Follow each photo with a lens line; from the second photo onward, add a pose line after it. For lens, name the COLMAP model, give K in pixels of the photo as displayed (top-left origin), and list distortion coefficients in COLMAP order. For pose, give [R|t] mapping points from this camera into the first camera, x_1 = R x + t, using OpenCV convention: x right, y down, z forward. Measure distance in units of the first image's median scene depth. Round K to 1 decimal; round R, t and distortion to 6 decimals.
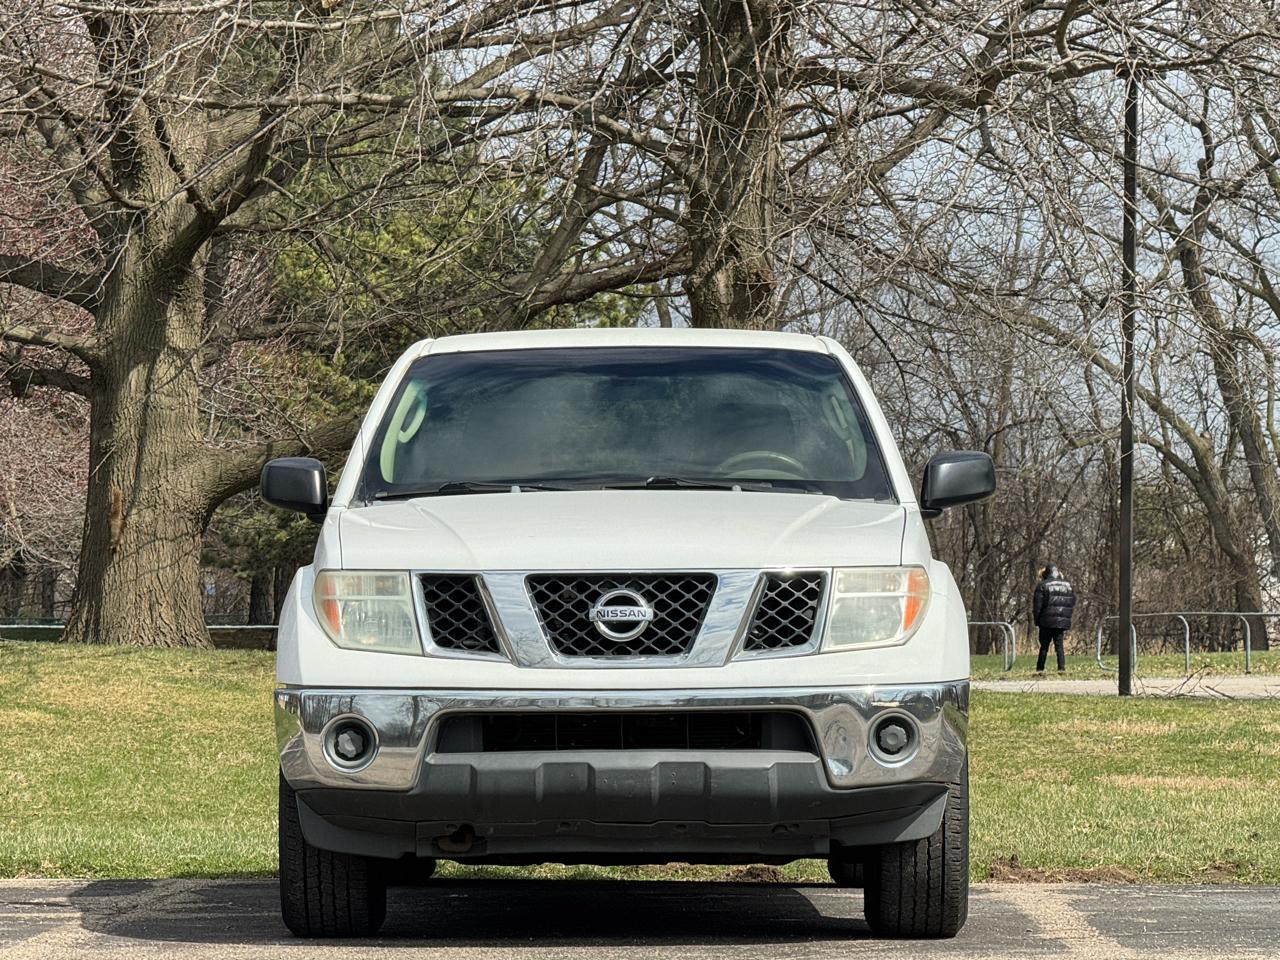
lens RADIAL K [[5468.1, 0, 627.1], [0, 5468.1, 482.6], [0, 0, 1]] dist [0.296928, 0.000000]
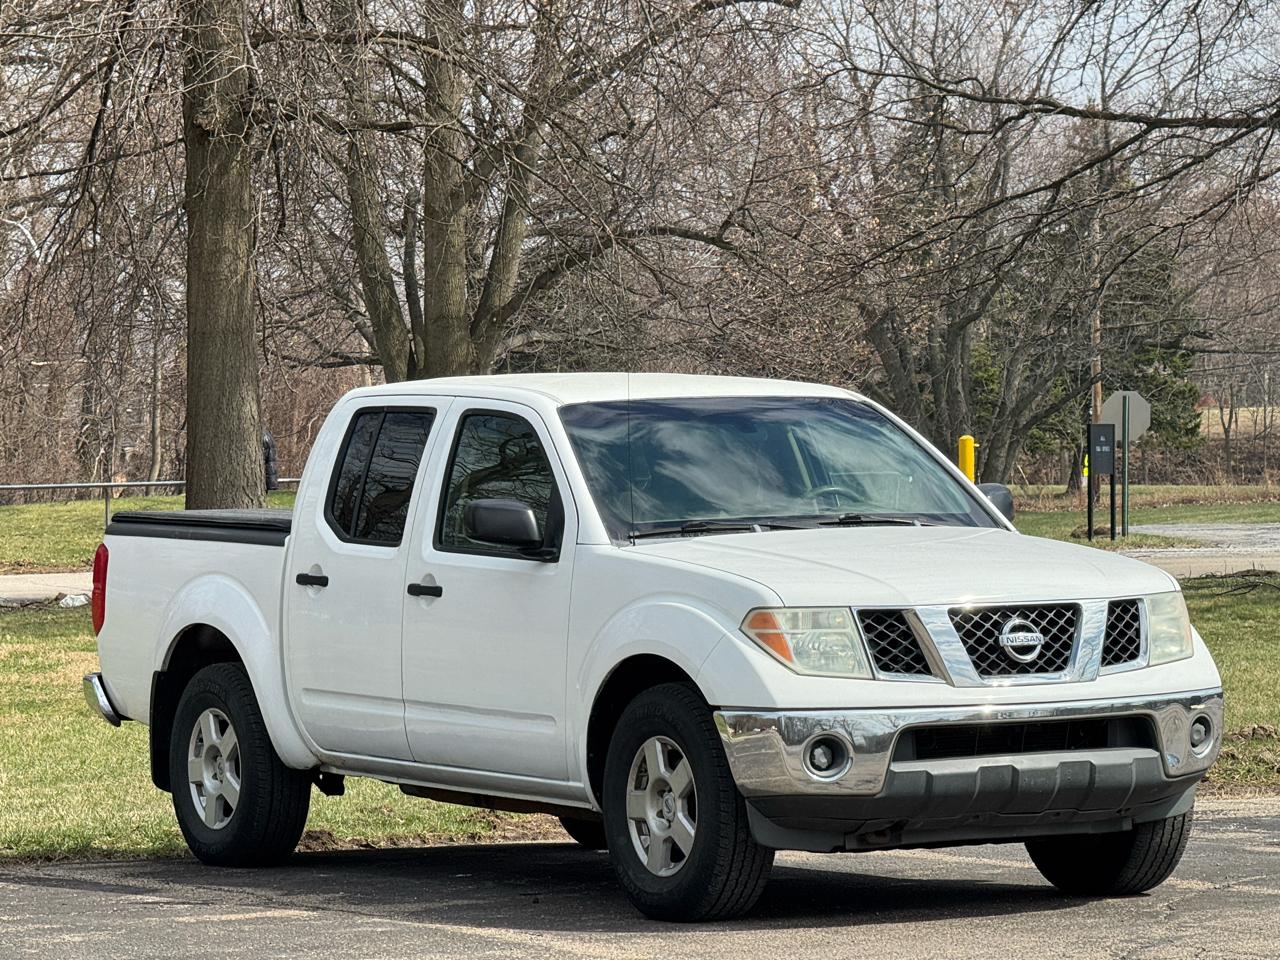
lens RADIAL K [[5468.1, 0, 583.0], [0, 5468.1, 496.6], [0, 0, 1]] dist [0.296928, 0.000000]
pose [[0.869757, -0.018356, 0.493140, -0.636999], [0.004567, 0.999565, 0.029152, -0.040198], [-0.493460, -0.023103, 0.869462, 0.005359]]
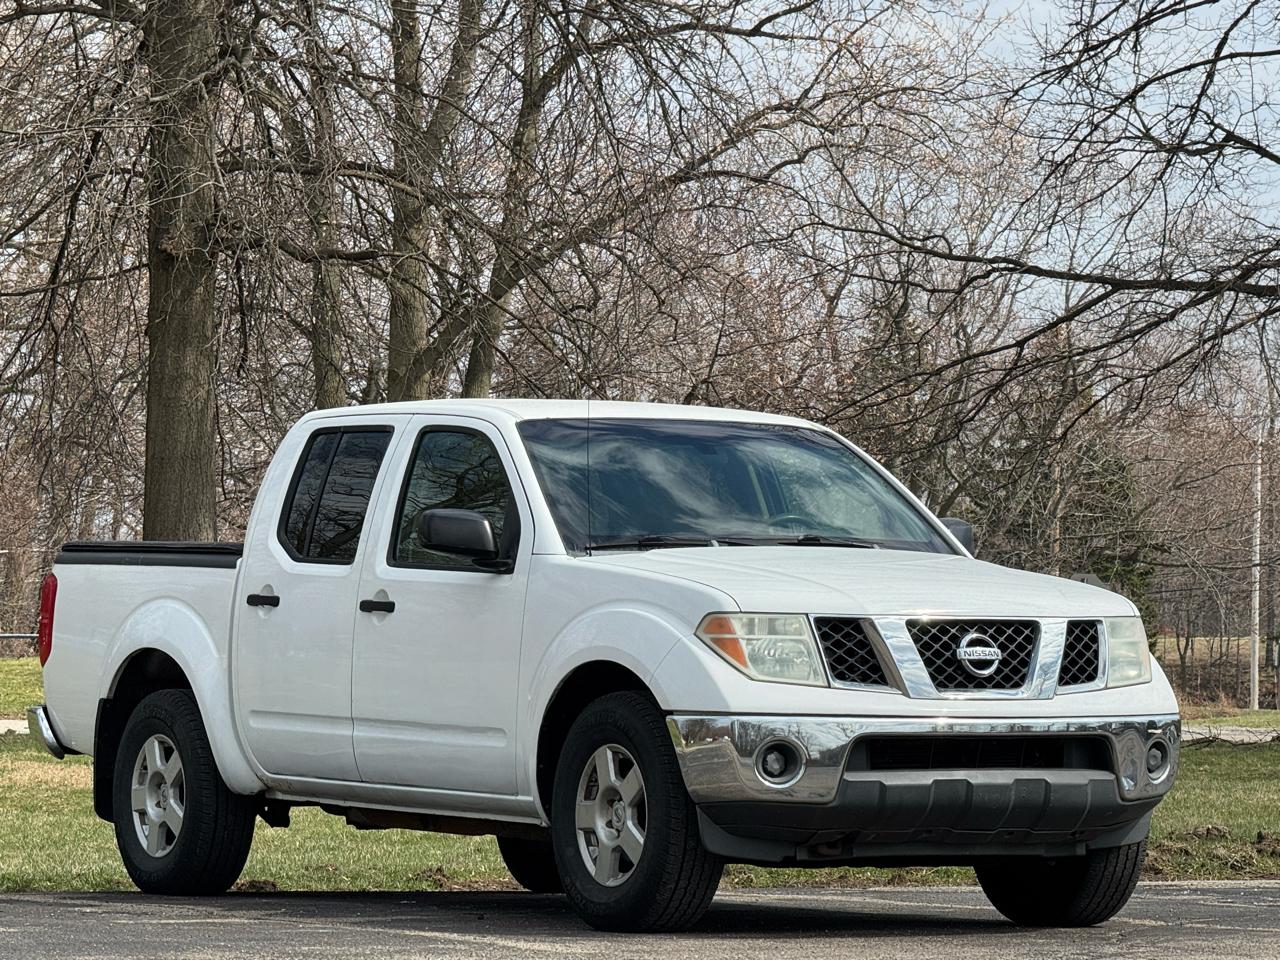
lens RADIAL K [[5468.1, 0, 631.9], [0, 5468.1, 483.5], [0, 0, 1]] dist [0.296928, 0.000000]
pose [[0.861385, 0.026379, 0.507267, -0.630309], [-0.022456, 0.999652, -0.013852, 0.004984], [-0.507456, 0.000540, 0.861677, 0.015768]]
